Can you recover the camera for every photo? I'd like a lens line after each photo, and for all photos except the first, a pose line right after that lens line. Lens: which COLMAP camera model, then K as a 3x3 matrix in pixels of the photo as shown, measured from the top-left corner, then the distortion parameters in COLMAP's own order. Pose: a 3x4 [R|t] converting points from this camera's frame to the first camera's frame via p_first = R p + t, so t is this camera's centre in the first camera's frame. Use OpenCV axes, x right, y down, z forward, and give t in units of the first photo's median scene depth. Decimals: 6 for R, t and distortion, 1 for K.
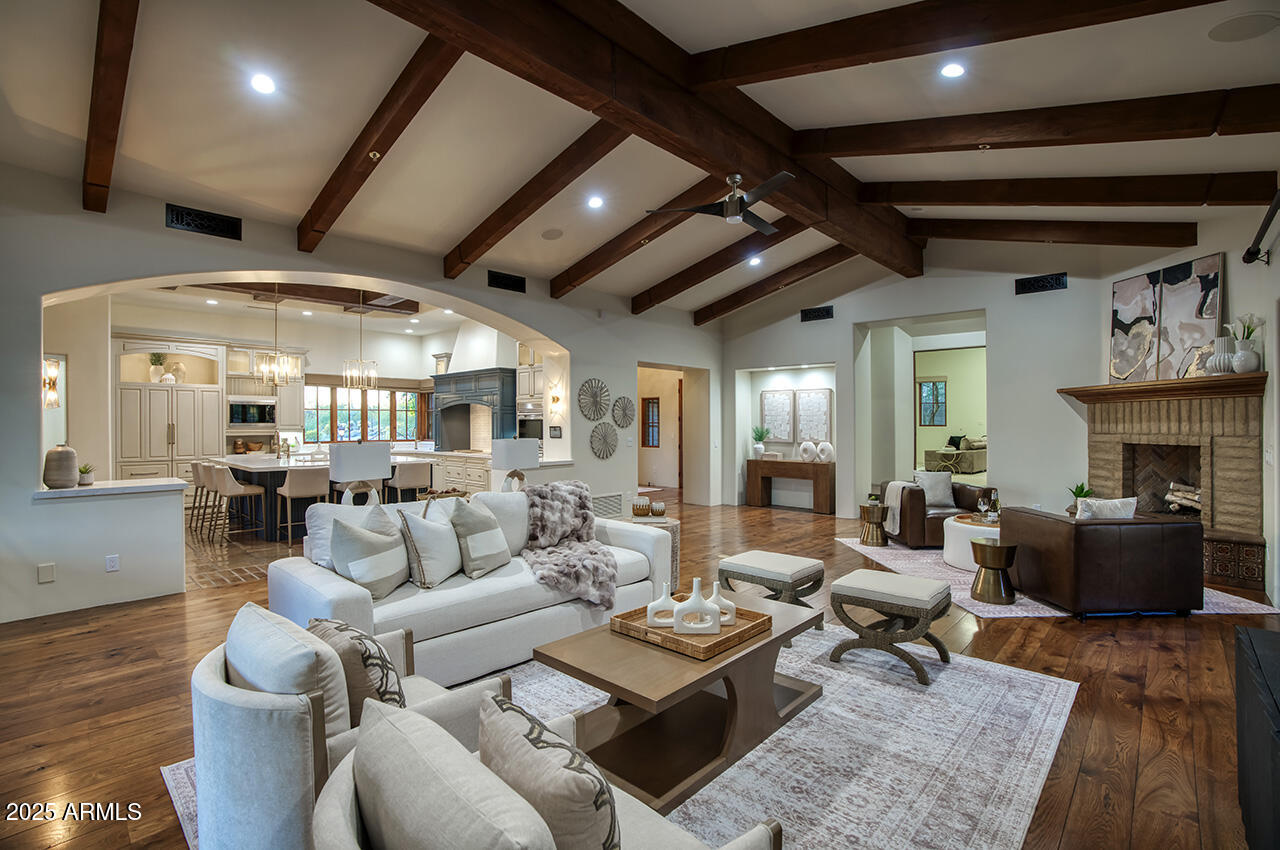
lens RADIAL K [[588.5, 0, 634.1], [0, 588.5, 424.2], [0, 0, 1]] dist [-0.054309, 0.016832]
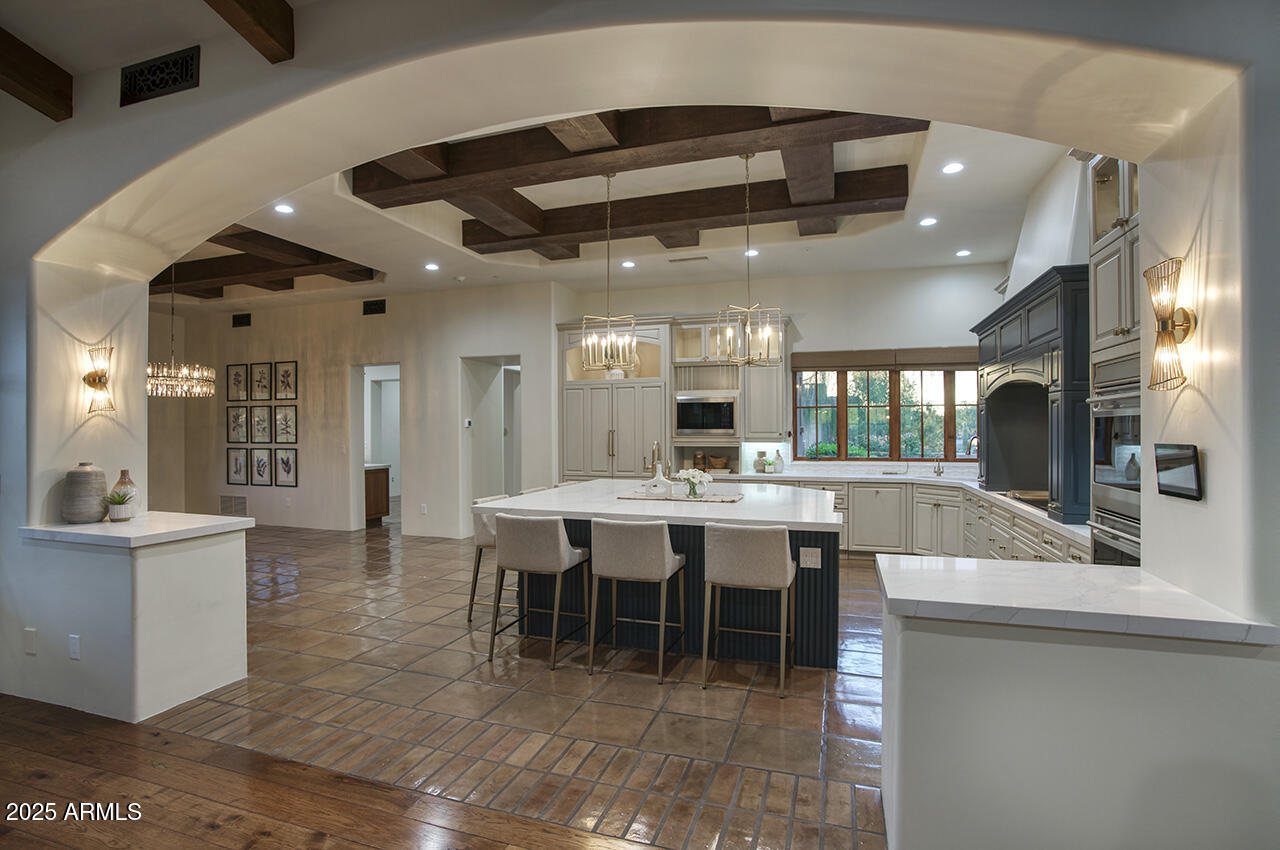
lens RADIAL K [[624.4, 0, 624.2], [0, 624.4, 431.6], [0, 0, 1]] dist [-0.039321, 0.007149]
pose [[0.405957, 0.004685, -0.913880, -0.012001], [0.000590, 0.999985, 0.005389, -0.004202], [0.913892, -0.002727, 0.405948, 0.927320]]
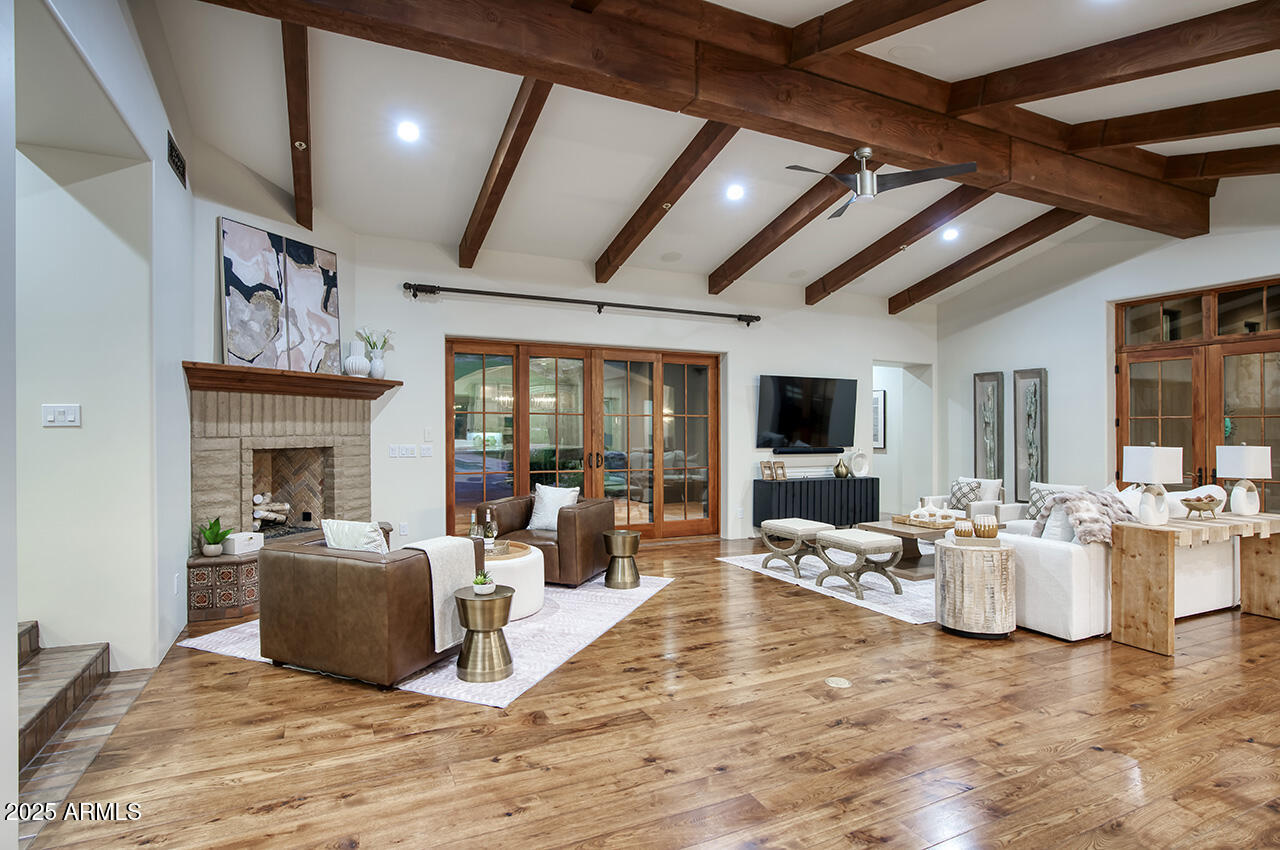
lens RADIAL K [[653.2, 0, 624.1], [0, 653.2, 419.4], [0, 0, 1]] dist [-0.049609, 0.001750]
pose [[-0.924549, 0.000539, 0.381063, 0.106916], [-0.004522, 0.999913, -0.012385, 0.003088], [-0.381037, -0.013173, -0.924466, 1.593331]]
